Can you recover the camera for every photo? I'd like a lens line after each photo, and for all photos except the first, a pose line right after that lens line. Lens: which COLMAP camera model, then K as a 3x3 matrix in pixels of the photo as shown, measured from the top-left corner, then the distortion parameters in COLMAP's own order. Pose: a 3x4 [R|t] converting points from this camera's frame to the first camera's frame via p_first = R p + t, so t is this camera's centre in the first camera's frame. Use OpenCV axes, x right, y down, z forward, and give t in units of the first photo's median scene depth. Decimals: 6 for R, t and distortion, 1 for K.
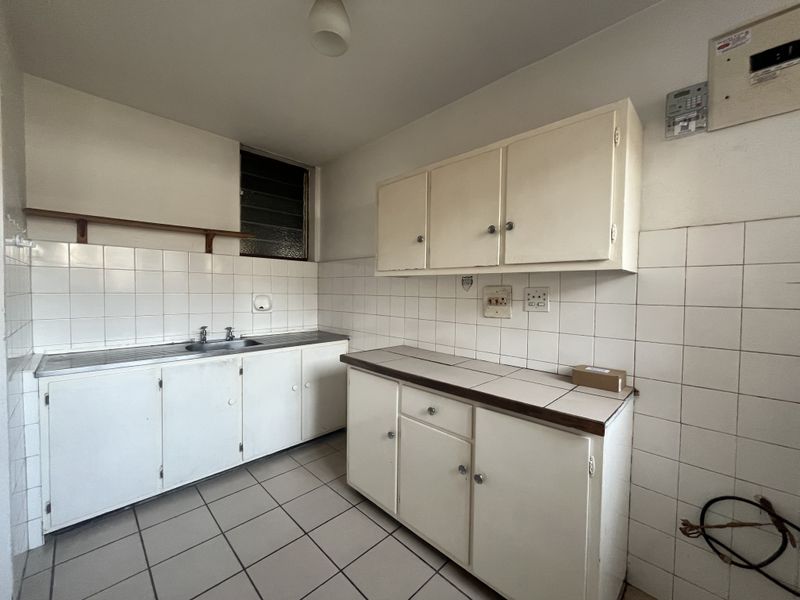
lens RADIAL K [[321.2, 0, 401.9], [0, 321.2, 299.3], [0, 0, 1]] dist [-0.000226, -0.000181]
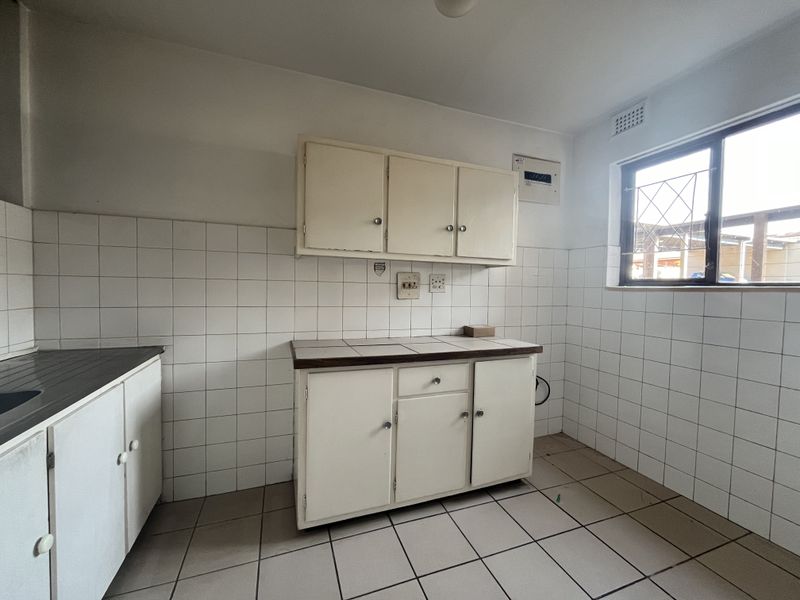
lens RADIAL K [[321.2, 0, 401.9], [0, 321.2, 299.3], [0, 0, 1]] dist [-0.000226, -0.000181]
pose [[0.425534, -0.037161, 0.904179, -0.802933], [0.012272, 0.999302, 0.035295, 0.016173], [-0.904859, -0.003923, 0.425693, 0.519872]]
